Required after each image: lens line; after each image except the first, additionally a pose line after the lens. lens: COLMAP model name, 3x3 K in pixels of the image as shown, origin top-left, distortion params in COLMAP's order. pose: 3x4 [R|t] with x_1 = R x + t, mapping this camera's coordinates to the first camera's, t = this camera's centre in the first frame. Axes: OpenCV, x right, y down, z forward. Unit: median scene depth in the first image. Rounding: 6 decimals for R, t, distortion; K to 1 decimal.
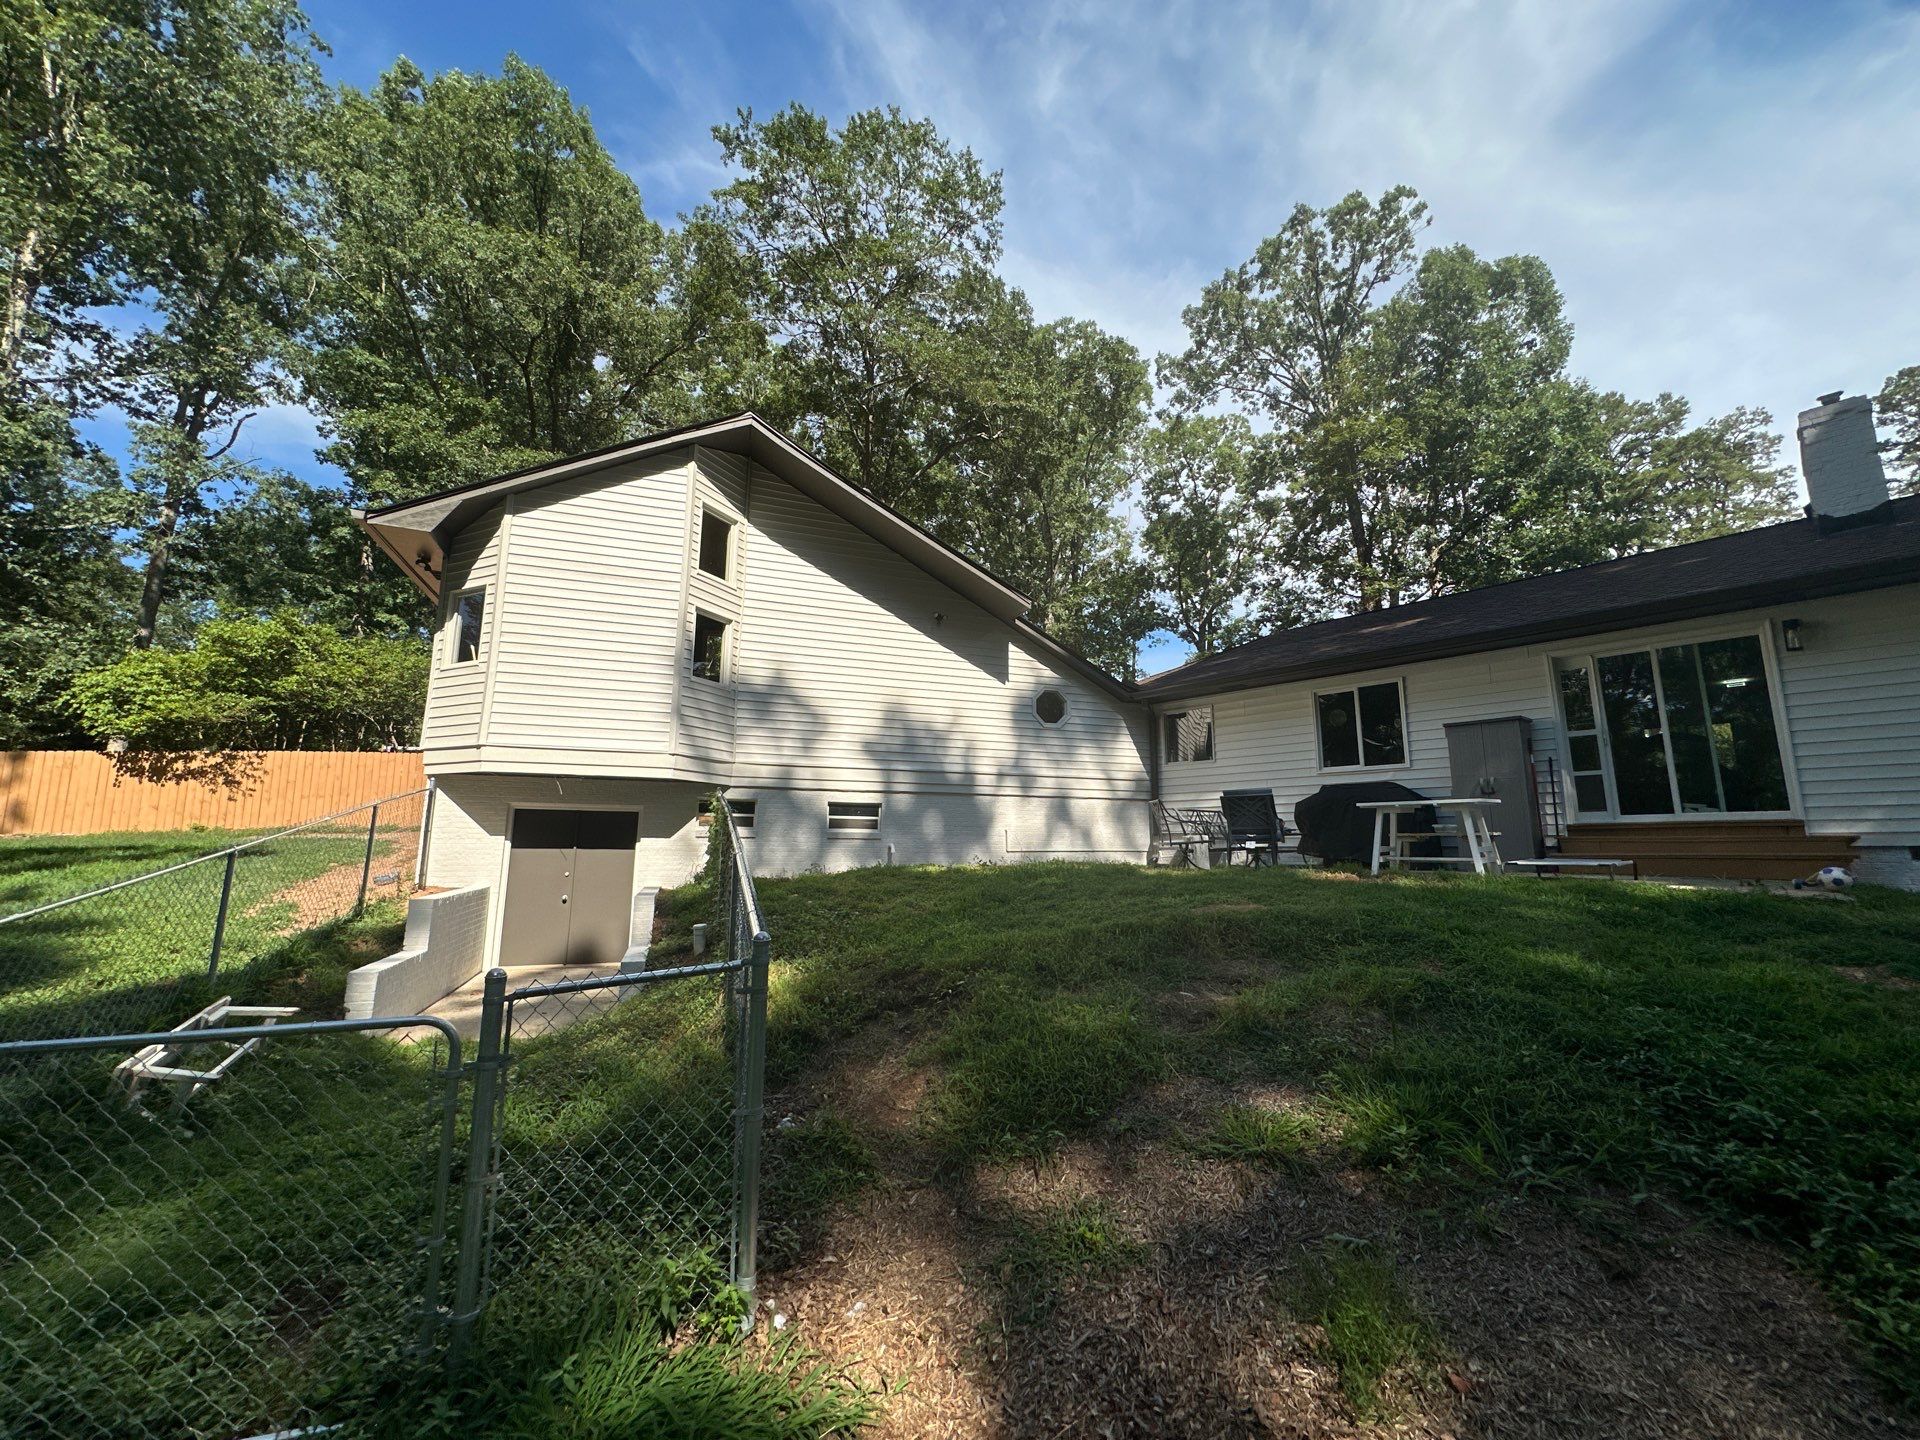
lens RADIAL K [[764.6, 0, 957.0], [0, 764.6, 718.7], [0, 0, 1]] dist [-0.002137, 0.000792]
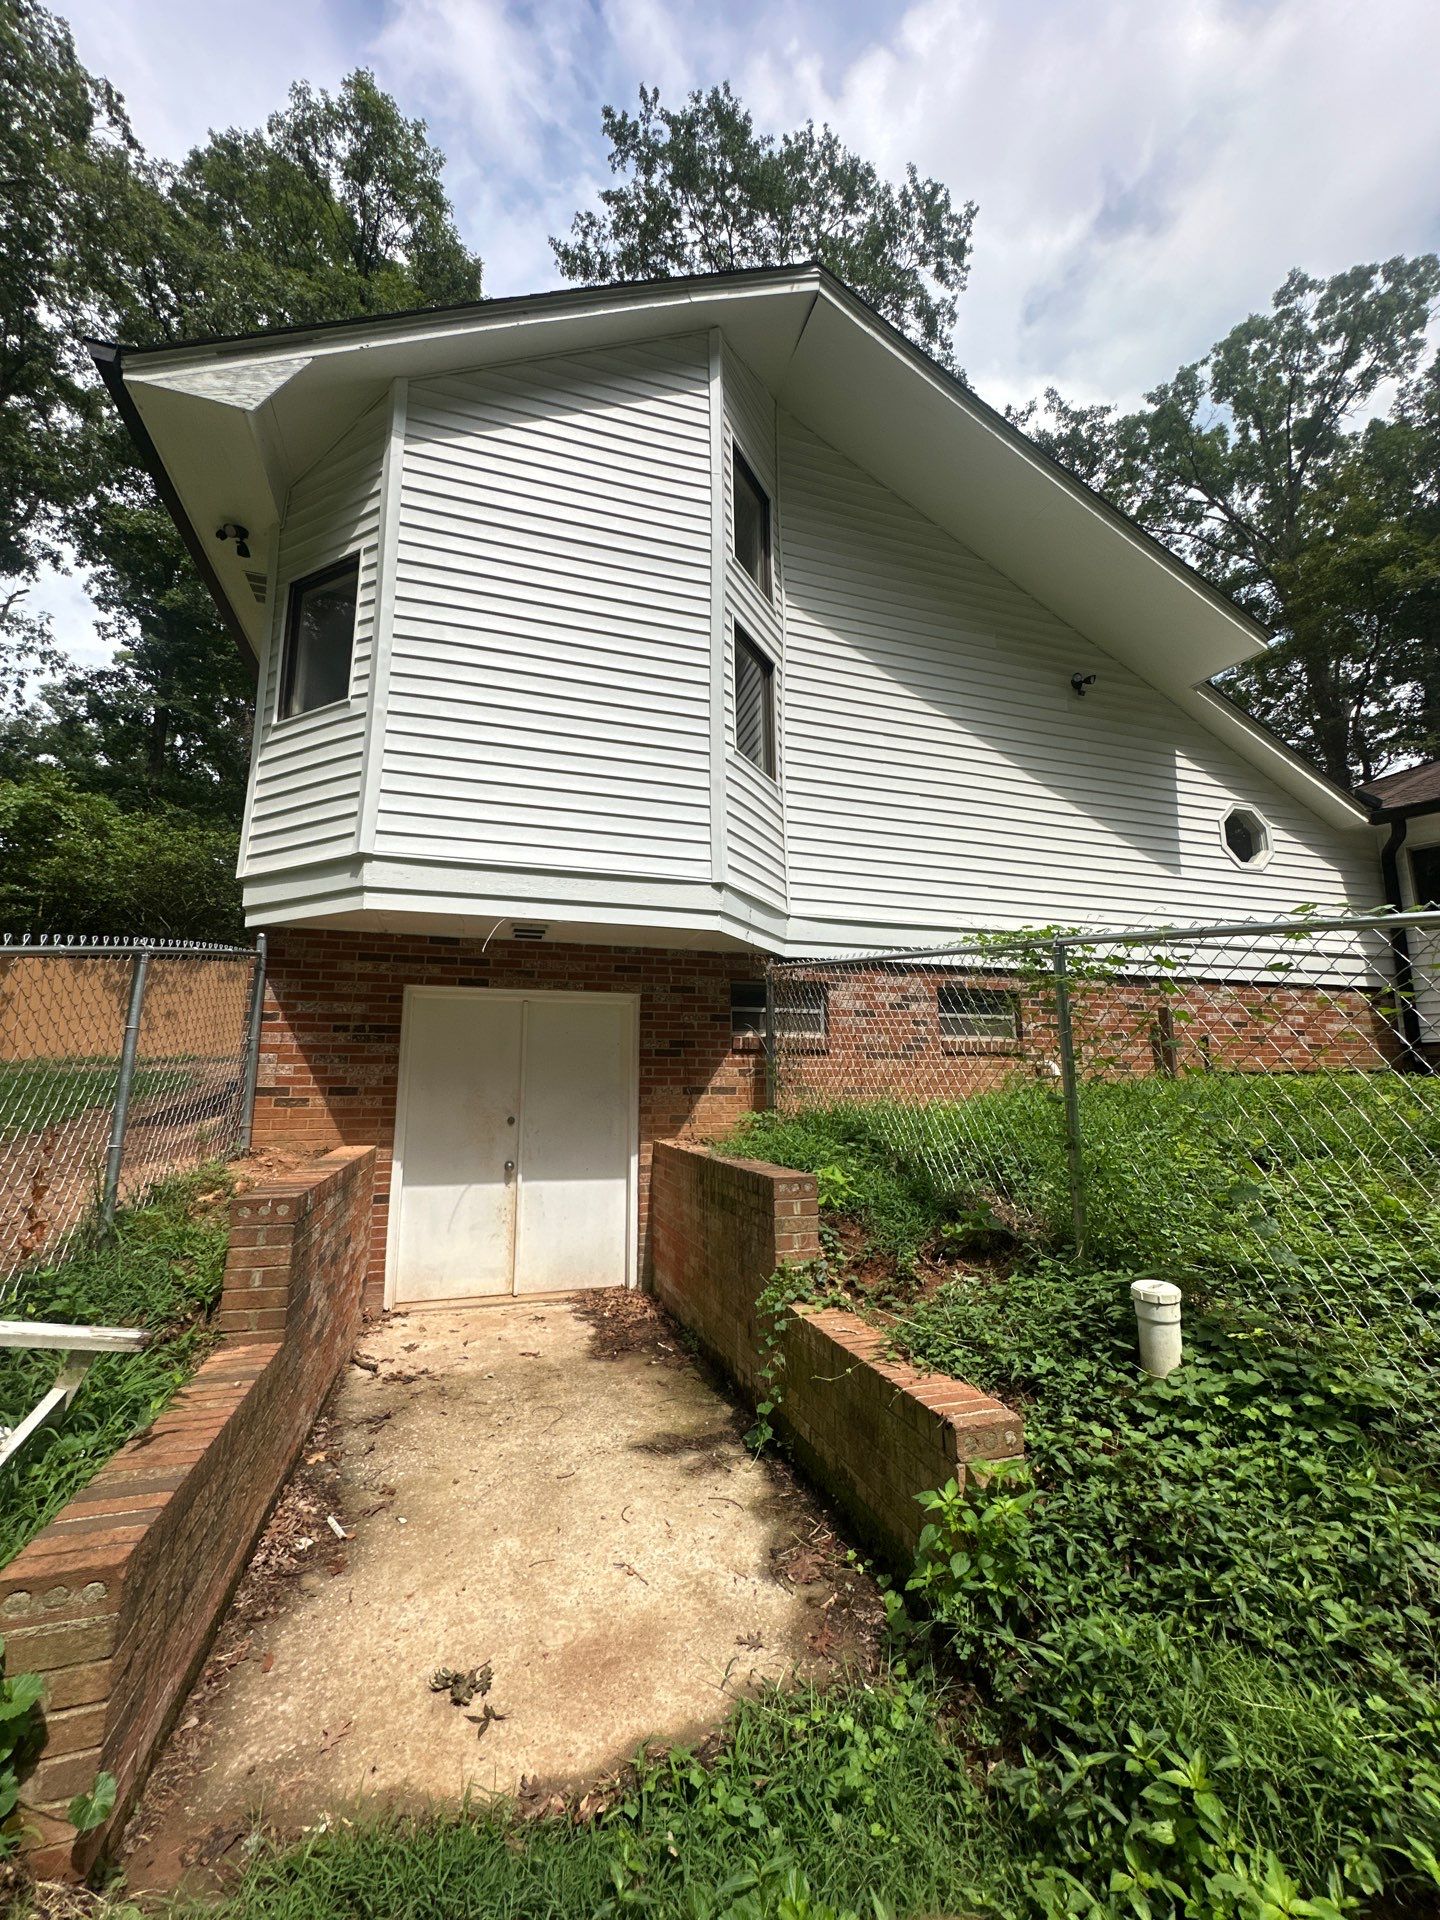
lens RADIAL K [[767.3, 0, 720.0], [0, 767.3, 960.0], [0, 0, 1]] dist [-0.029230, 0.000090]
pose [[0.999713, -0.015468, -0.018312, -0.325002], [0.015555, 0.999868, 0.004631, 0.085270], [0.018238, -0.004915, 0.999822, 0.433867]]
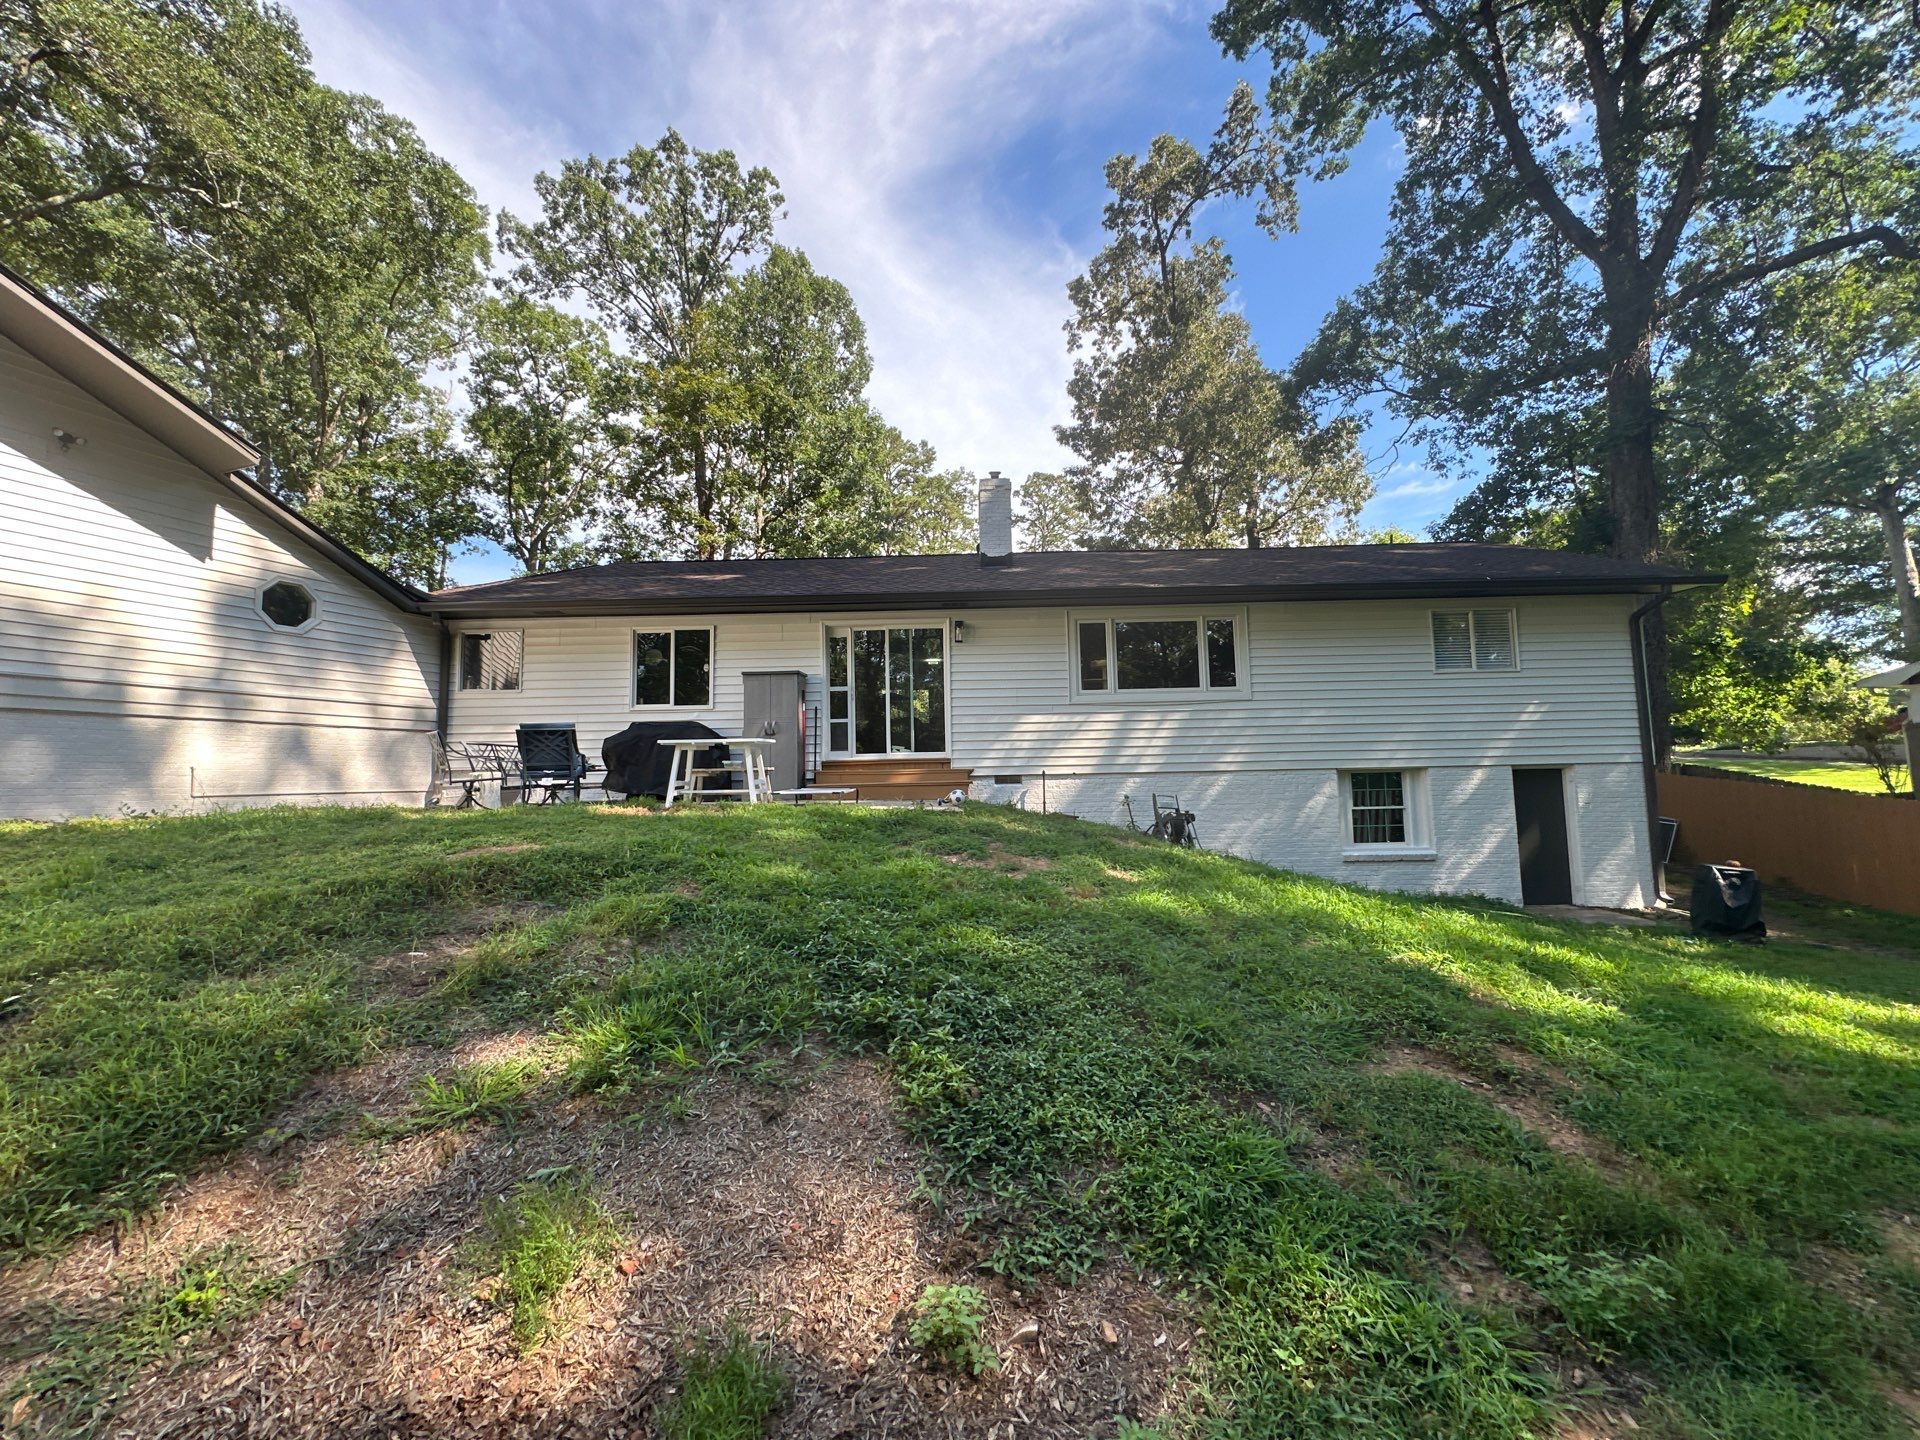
lens RADIAL K [[764.6, 0, 957.0], [0, 764.6, 718.7], [0, 0, 1]] dist [-0.002137, 0.000792]
pose [[0.681664, 0.042516, 0.730429, 0.030588], [-0.102459, 0.994020, 0.037760, 0.000343], [-0.724456, -0.100579, 0.681944, -0.001568]]
